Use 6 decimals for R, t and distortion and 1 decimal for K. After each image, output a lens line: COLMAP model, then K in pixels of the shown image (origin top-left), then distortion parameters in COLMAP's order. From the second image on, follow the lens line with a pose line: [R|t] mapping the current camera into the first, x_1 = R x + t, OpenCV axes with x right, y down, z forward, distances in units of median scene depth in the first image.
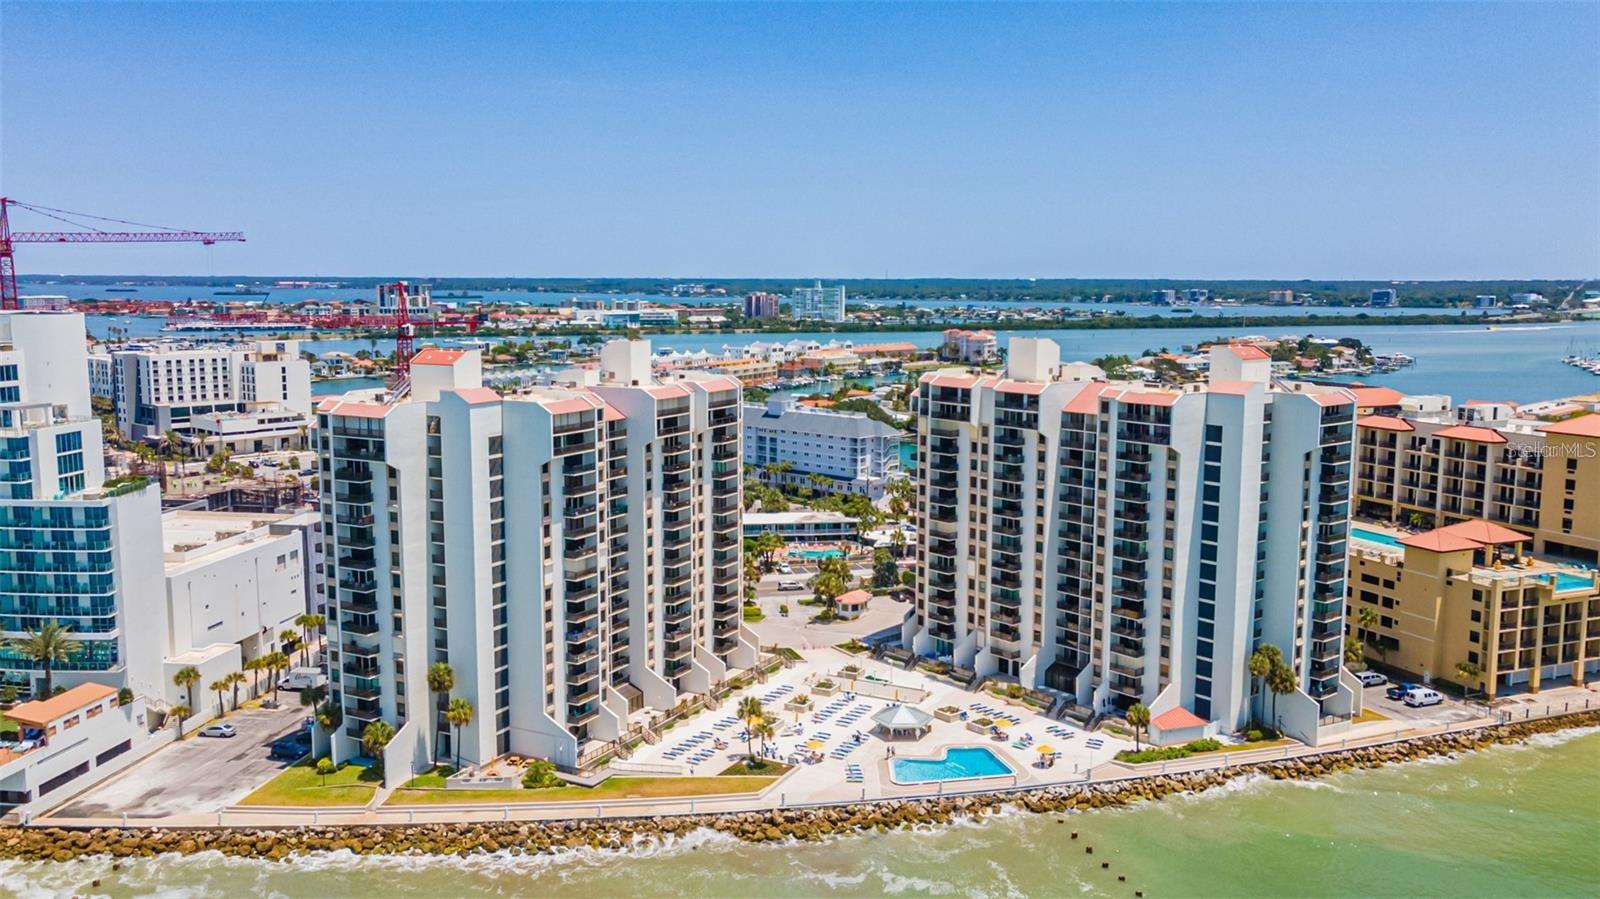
lens RADIAL K [[1281.5, 0, 800.0], [0, 1281.5, 449.5], [0, 0, 1]] dist [0.015913, 0.015207]
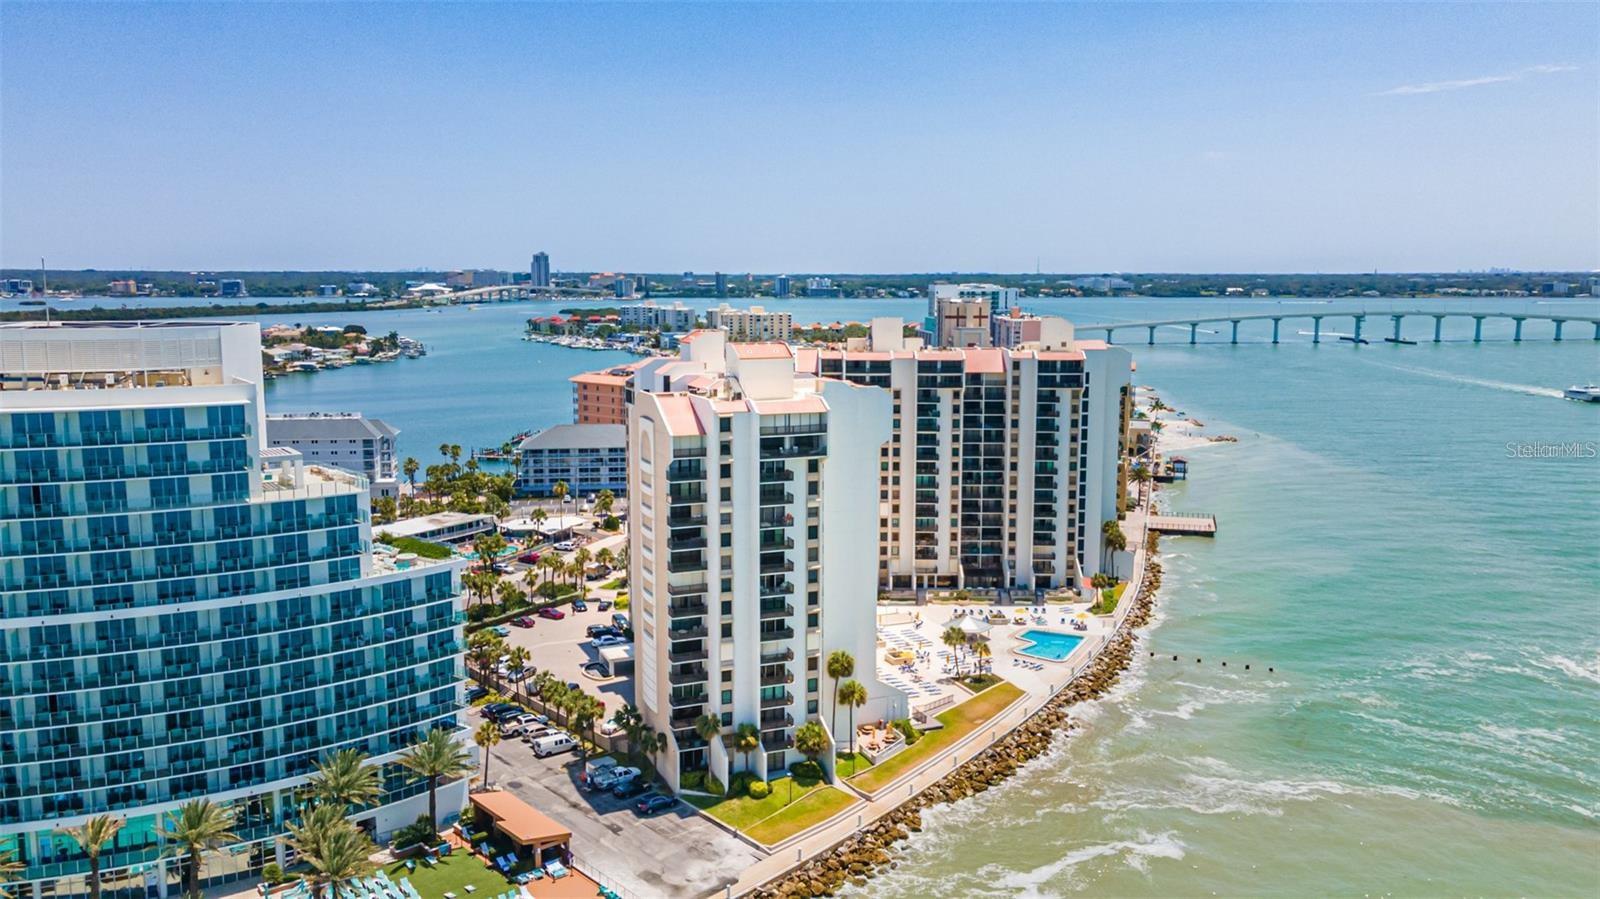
lens RADIAL K [[1243.5, 0, 800.0], [0, 1243.5, 449.5], [0, 0, 1]] dist [0.019874, 0.002516]
pose [[0.643144, -0.110875, 0.757676, -0.842352], [0.102291, 0.993034, 0.058487, -0.042236], [-0.758882, 0.039888, 0.650005, 0.312392]]
